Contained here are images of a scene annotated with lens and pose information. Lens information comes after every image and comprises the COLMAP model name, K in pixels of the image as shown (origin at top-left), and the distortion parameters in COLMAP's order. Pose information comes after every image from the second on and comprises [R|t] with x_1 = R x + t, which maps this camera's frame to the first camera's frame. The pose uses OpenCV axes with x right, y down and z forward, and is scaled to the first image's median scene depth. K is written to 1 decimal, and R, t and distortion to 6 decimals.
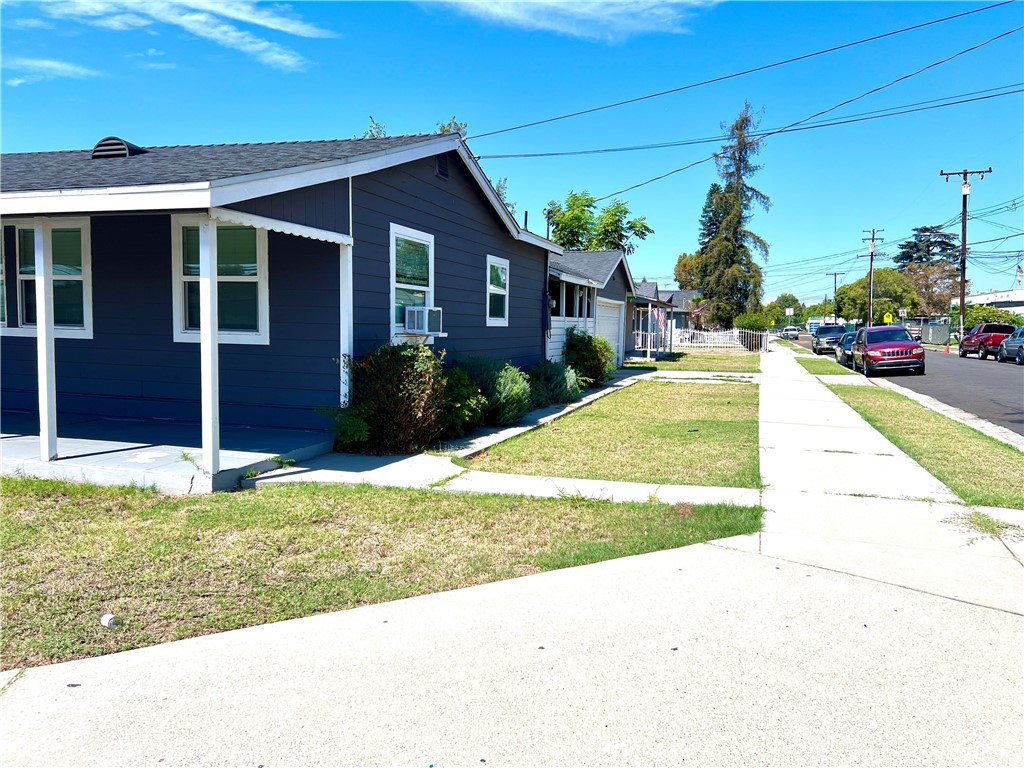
lens RADIAL K [[794.7, 0, 521.8], [0, 794.7, 384.8], [0, 0, 1]] dist [0.054518, -0.064840]
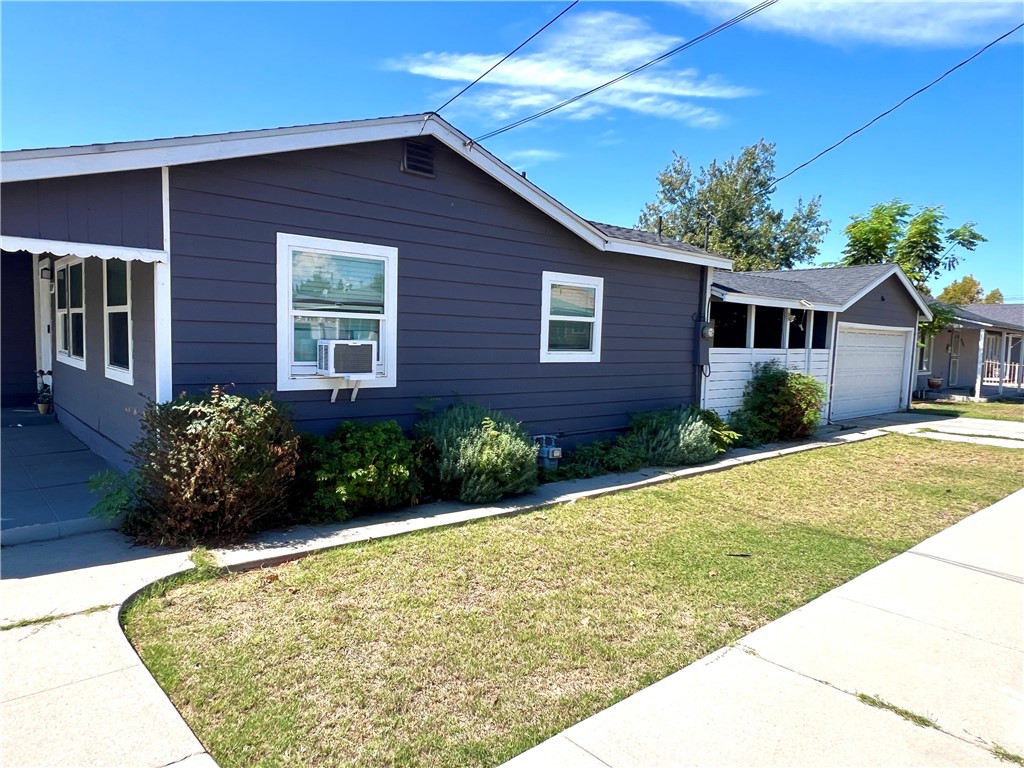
lens RADIAL K [[664.5, 0, 503.8], [0, 664.5, 403.2], [0, 0, 1]] dist [-0.000277, -0.000342]
pose [[0.839775, 0.062689, -0.539303, 0.196022], [-0.054700, 0.998027, 0.030837, -0.036332], [0.540172, 0.003604, 0.841547, 0.299612]]
